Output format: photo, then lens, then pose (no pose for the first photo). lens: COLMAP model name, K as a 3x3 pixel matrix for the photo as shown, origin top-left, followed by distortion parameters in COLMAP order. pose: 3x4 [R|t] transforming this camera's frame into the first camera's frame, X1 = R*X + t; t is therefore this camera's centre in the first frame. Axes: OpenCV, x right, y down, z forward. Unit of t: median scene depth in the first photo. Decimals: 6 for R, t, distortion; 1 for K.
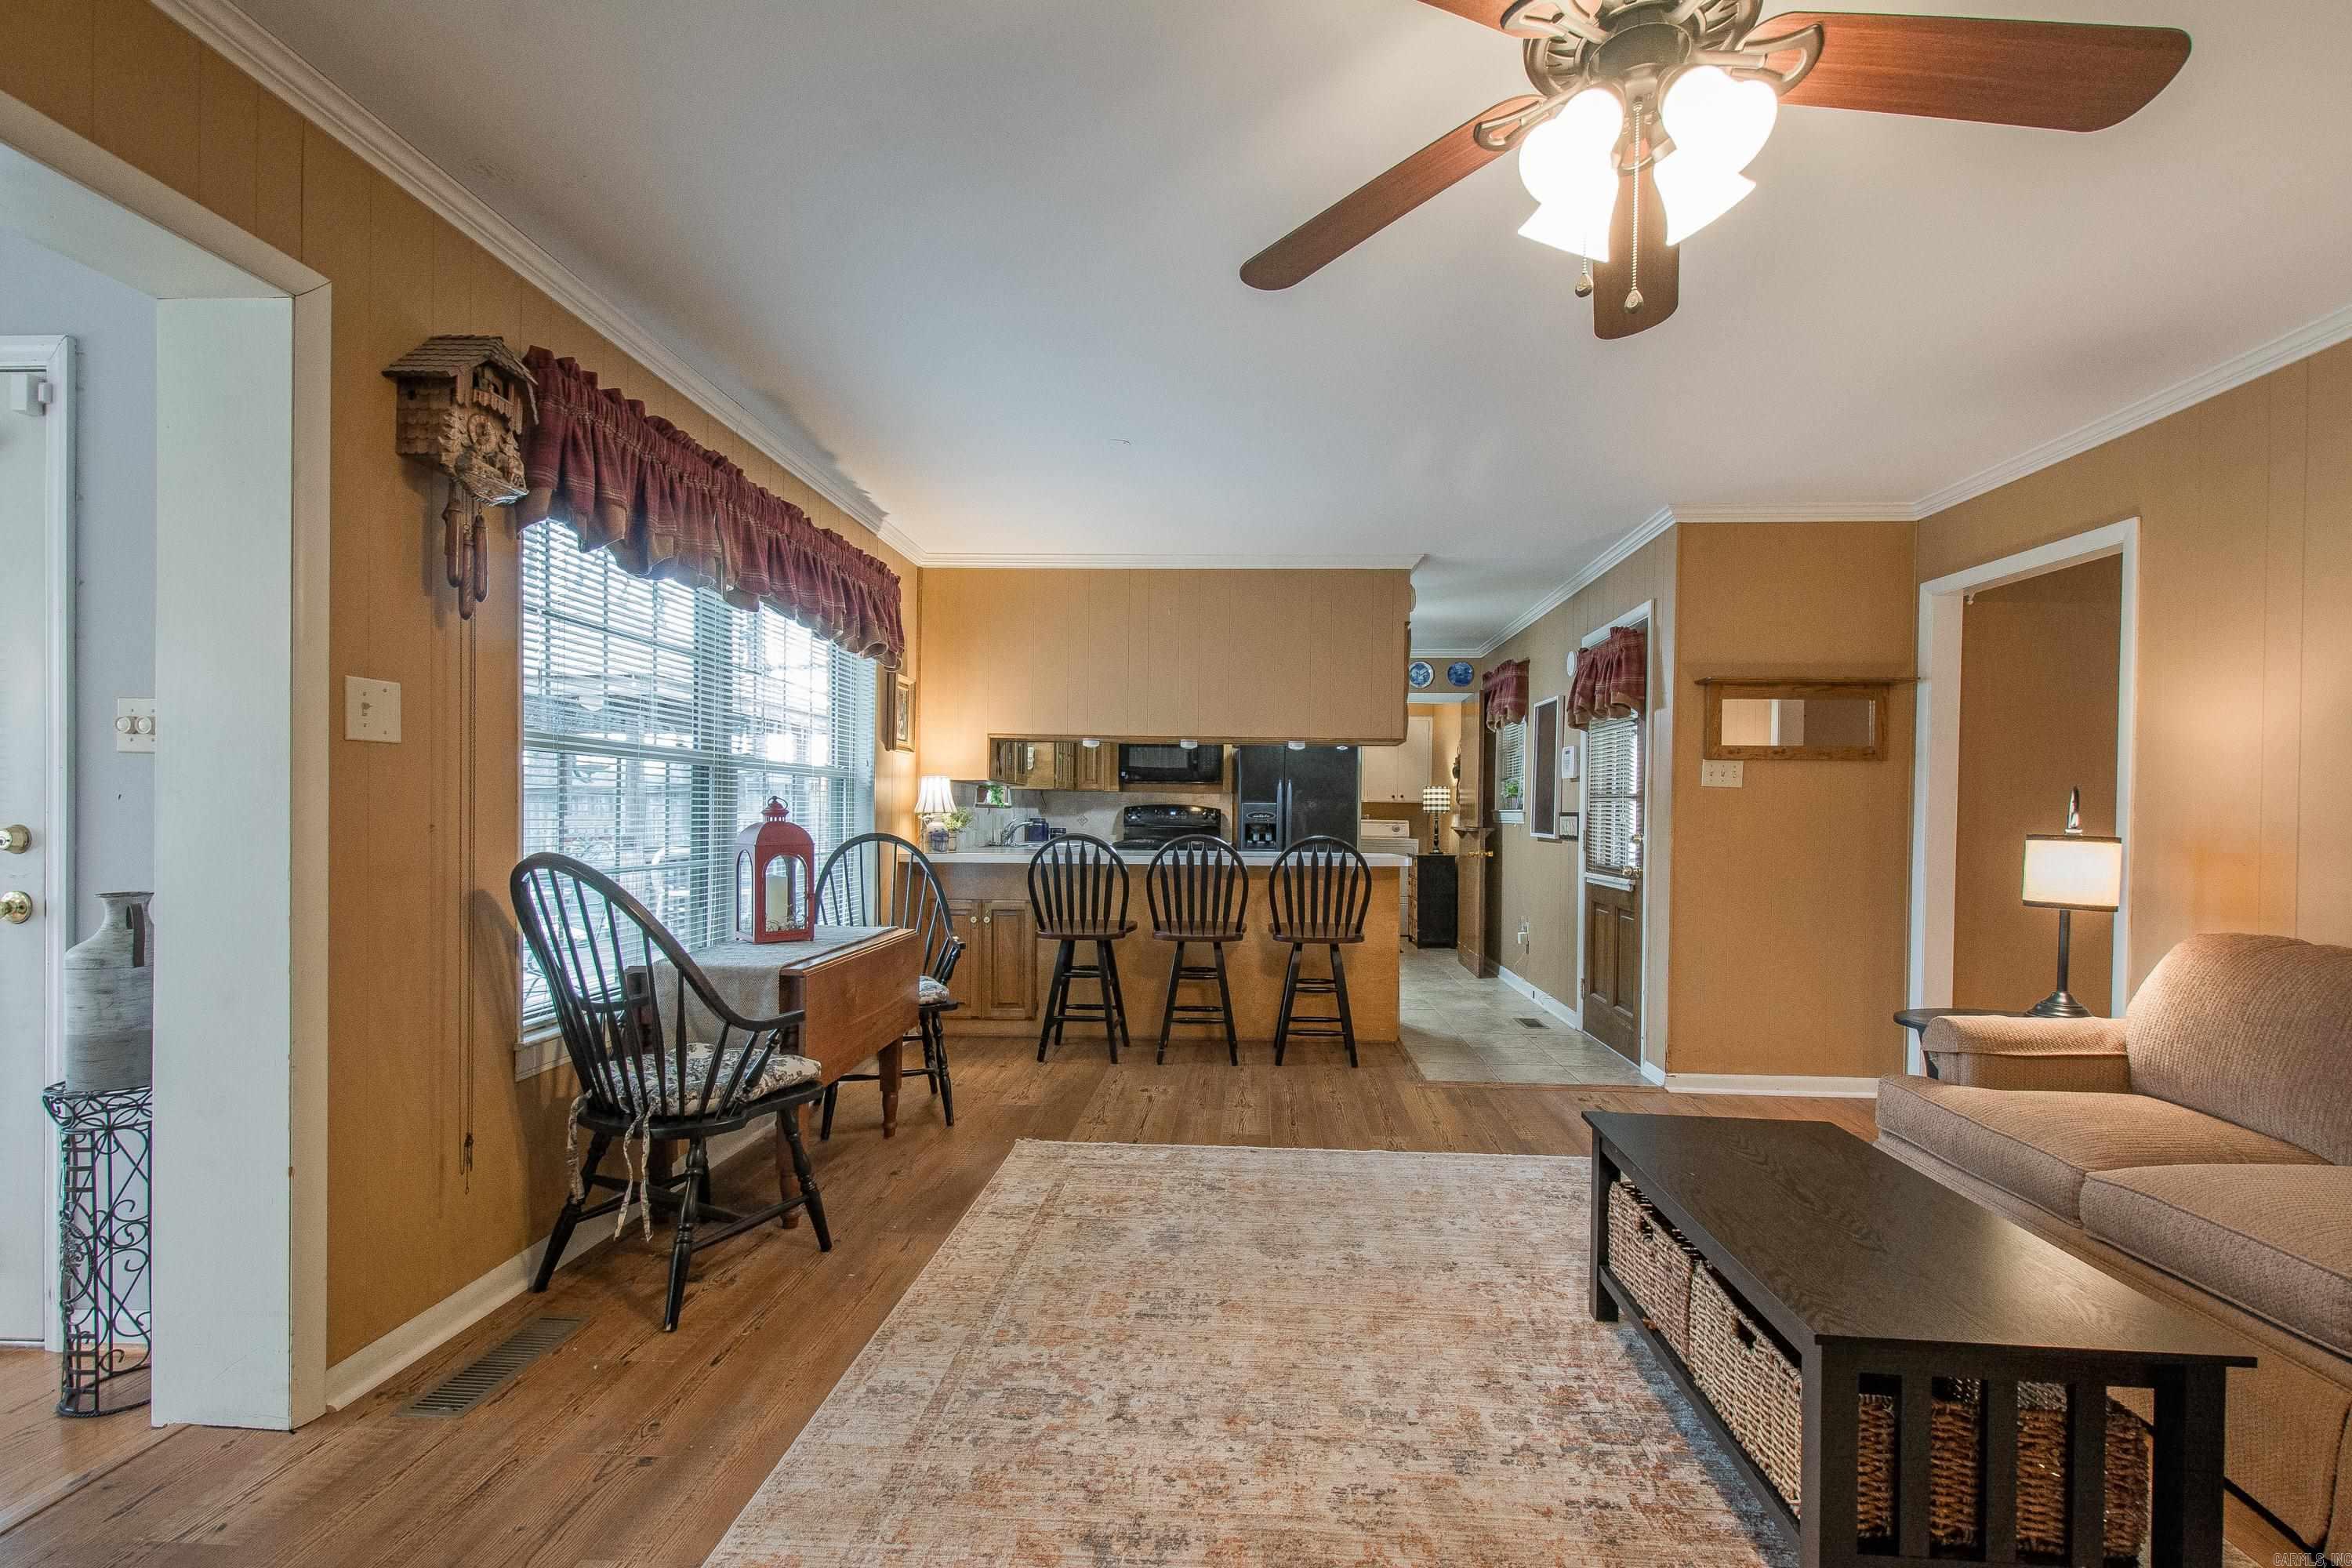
lens RADIAL K [[1025.3, 0, 1213.4], [0, 1025.3, 826.1], [0, 0, 1]] dist [0.020499, -0.008372]
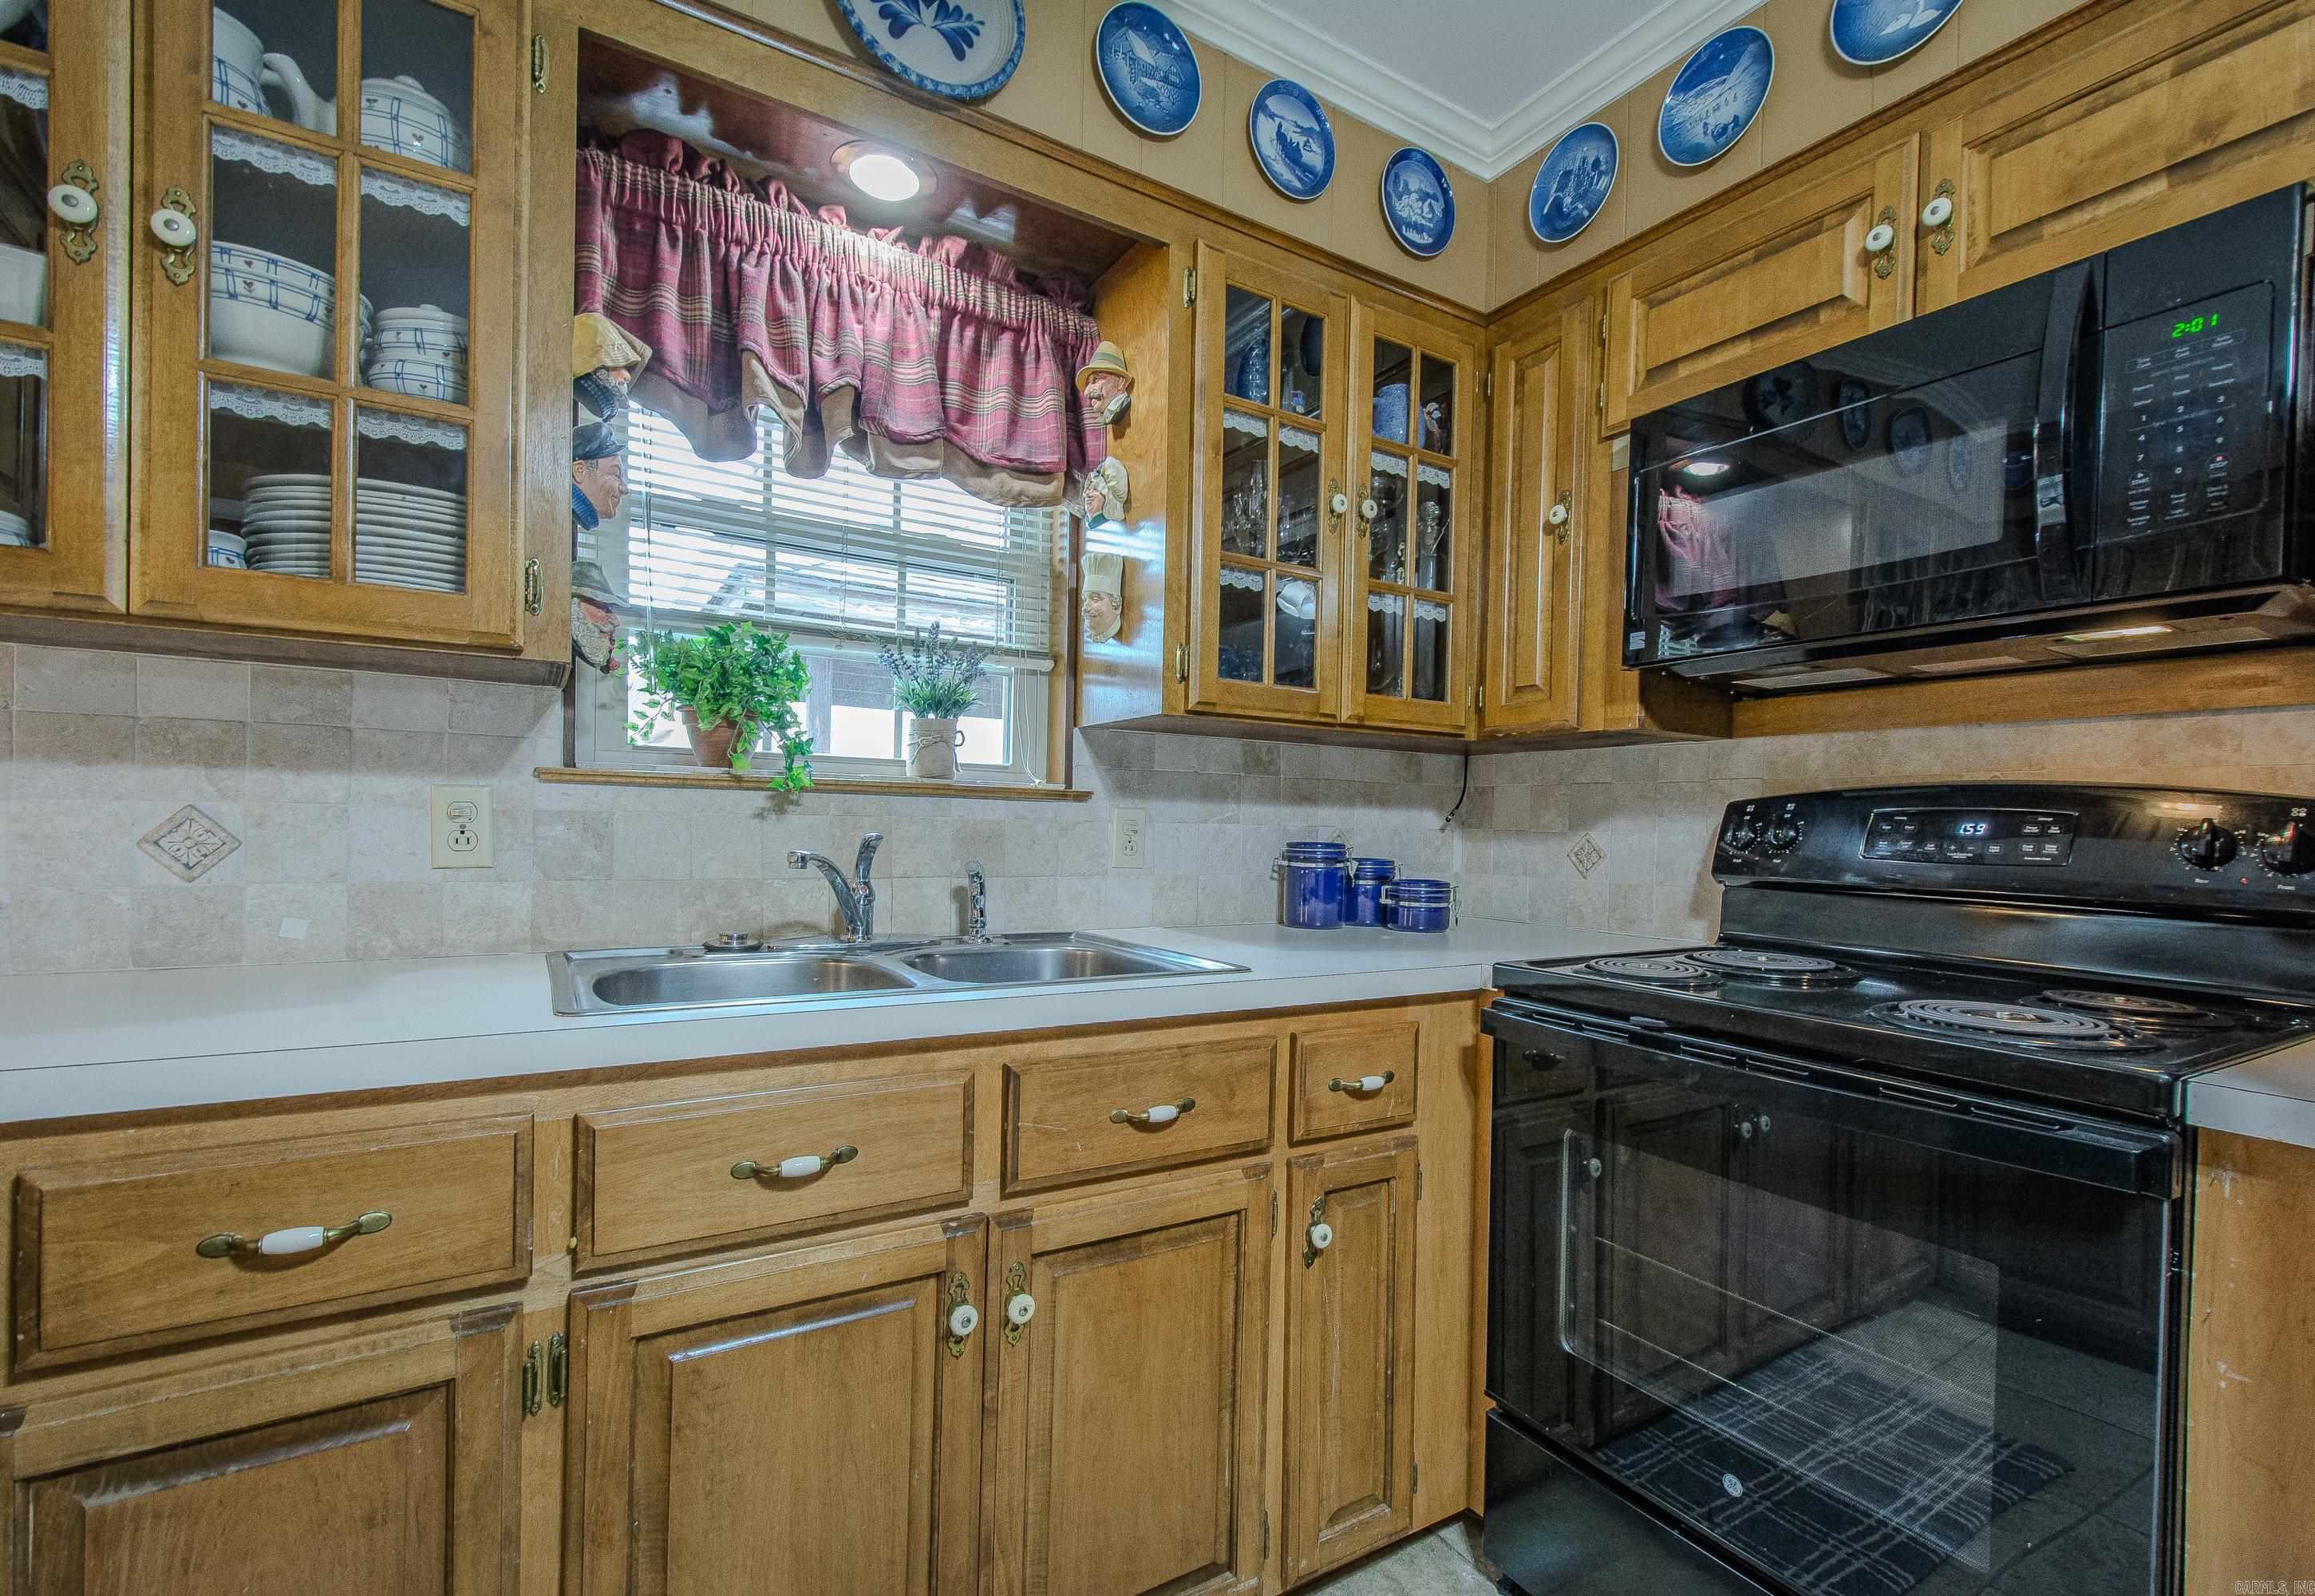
lens RADIAL K [[1044.5, 0, 1184.3], [0, 1044.5, 837.8], [0, 0, 1]] dist [0.019145, -0.008287]
pose [[0.568723, 0.011403, -0.822450, 0.070124], [-0.025335, 0.999672, -0.003659, -0.012959], [0.822139, 0.022917, 0.568826, 1.474505]]
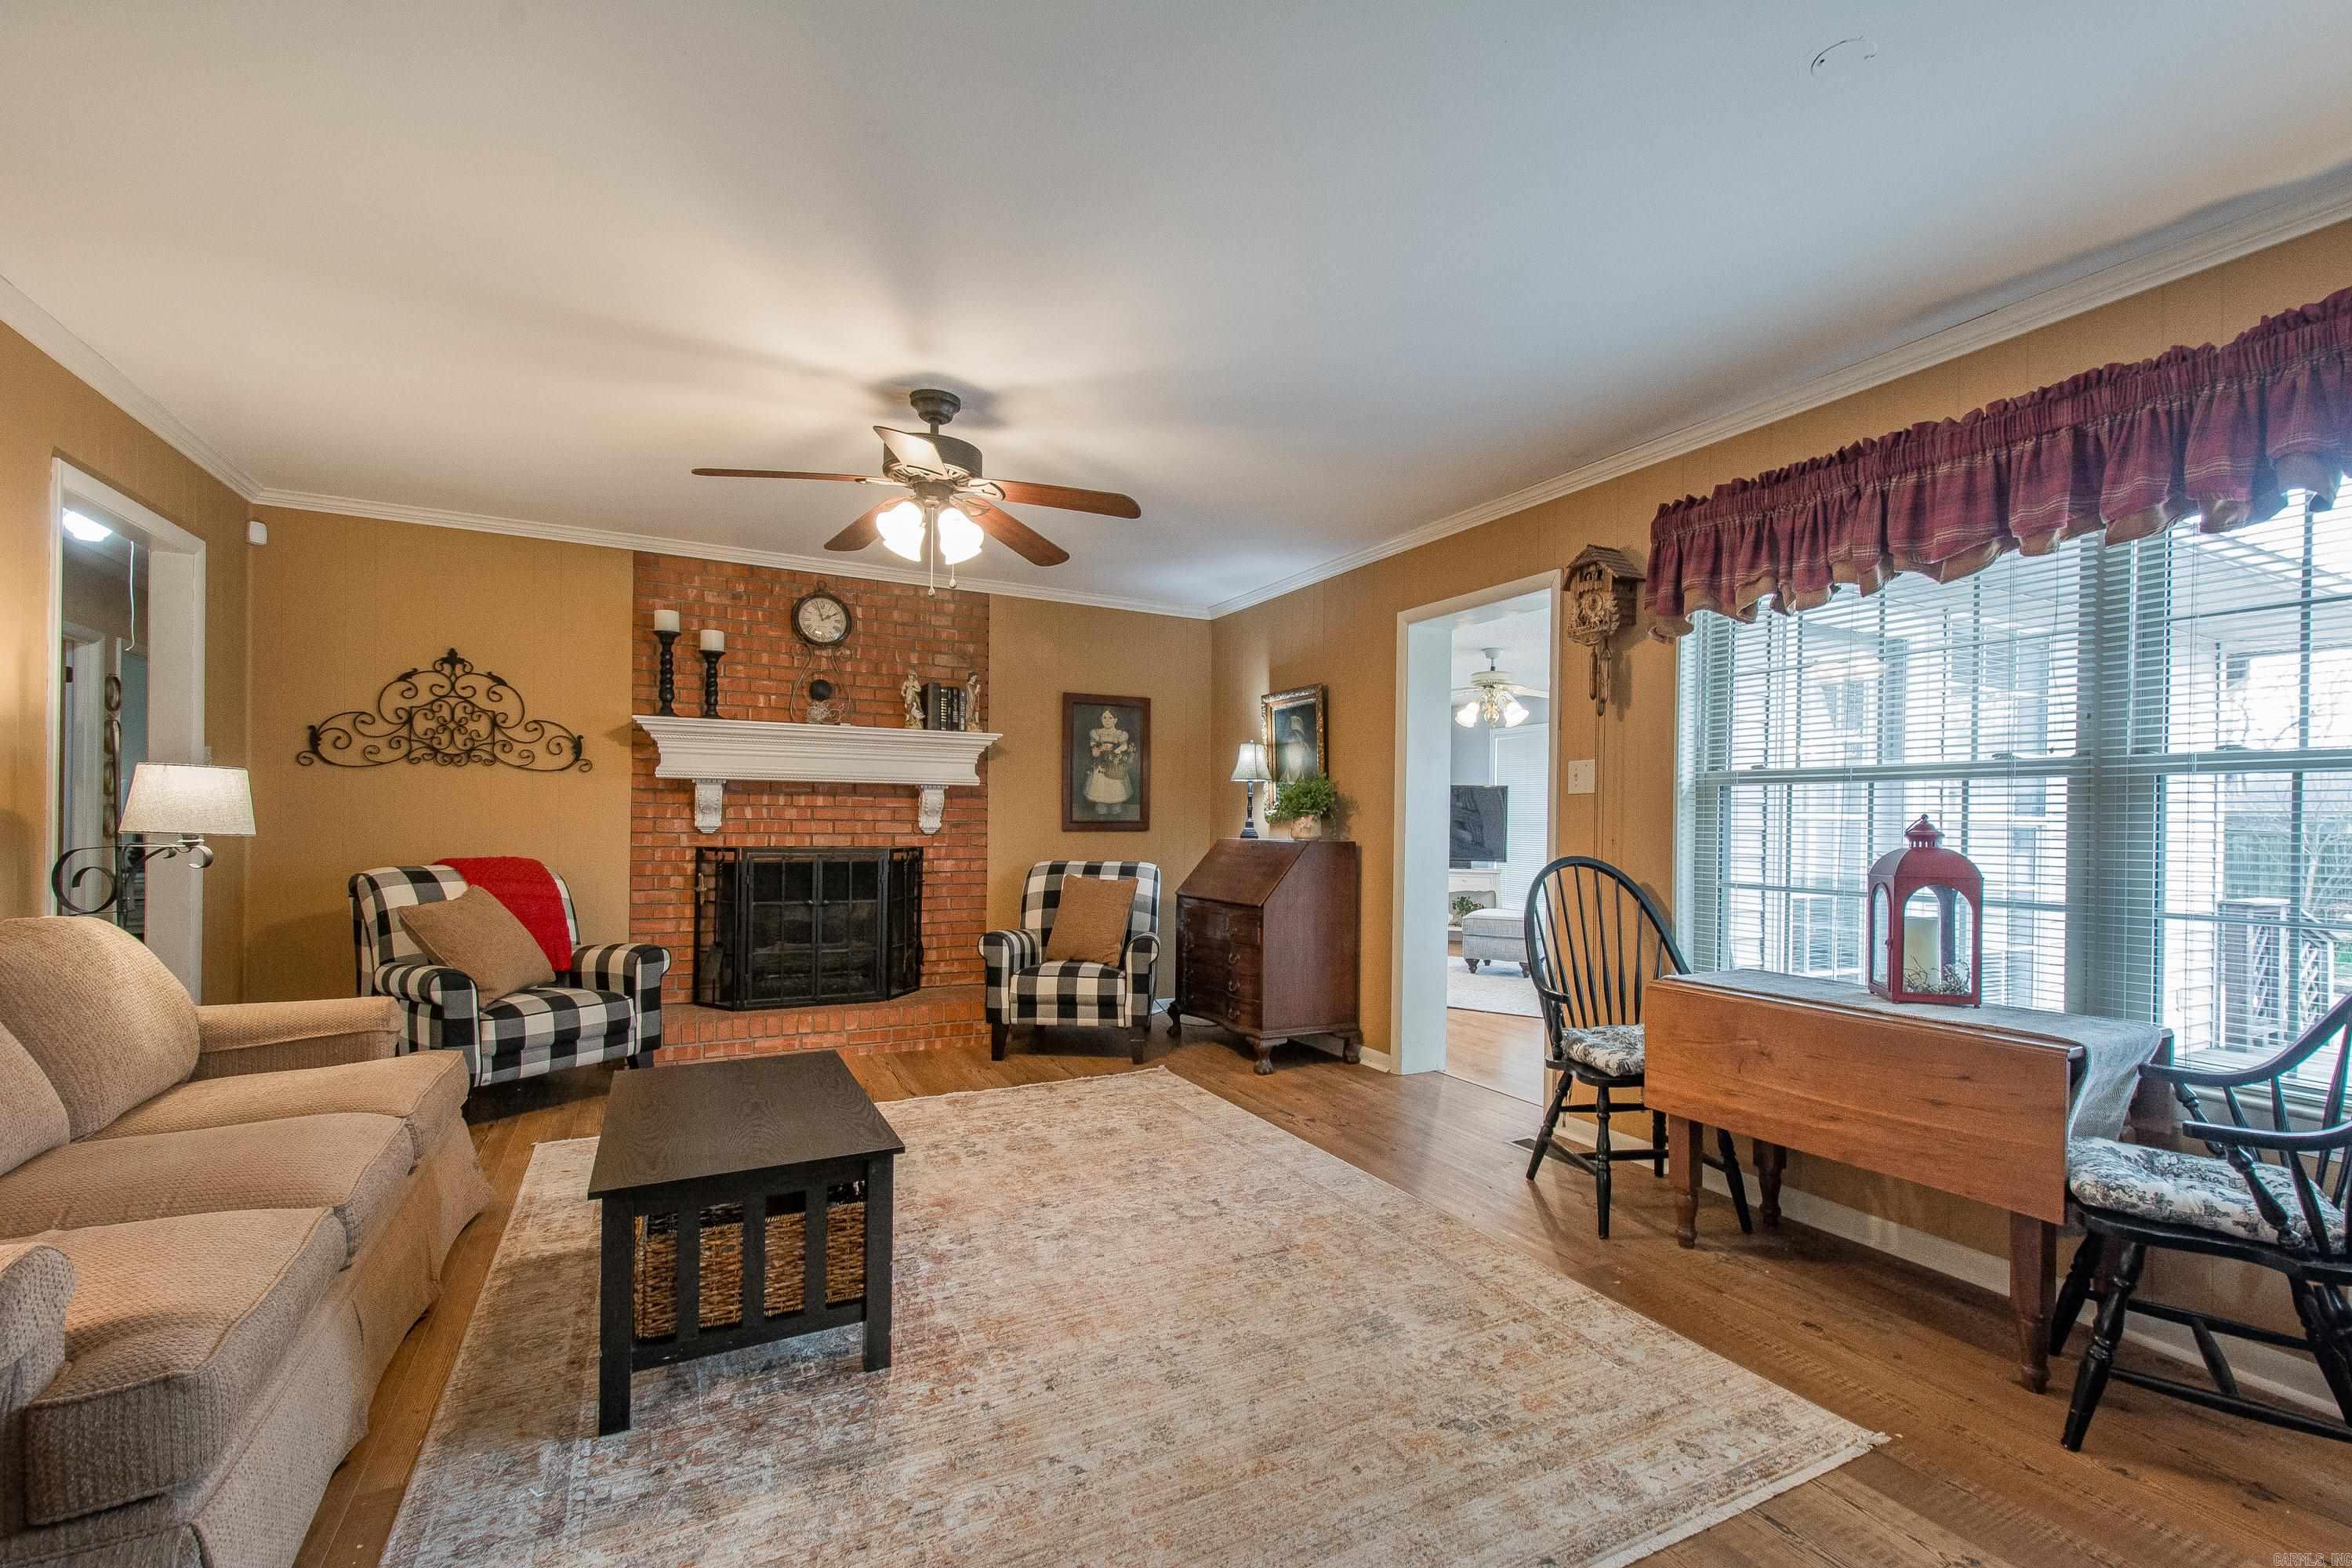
lens RADIAL K [[1025.3, 0, 1214.0], [0, 1025.3, 823.0], [0, 0, 1]] dist [0.020499, -0.008372]
pose [[-0.857603, -0.024892, -0.513710, 0.342223], [-0.031829, 0.999482, 0.004707, -0.007701], [0.513327, 0.020388, -0.857951, 1.093003]]
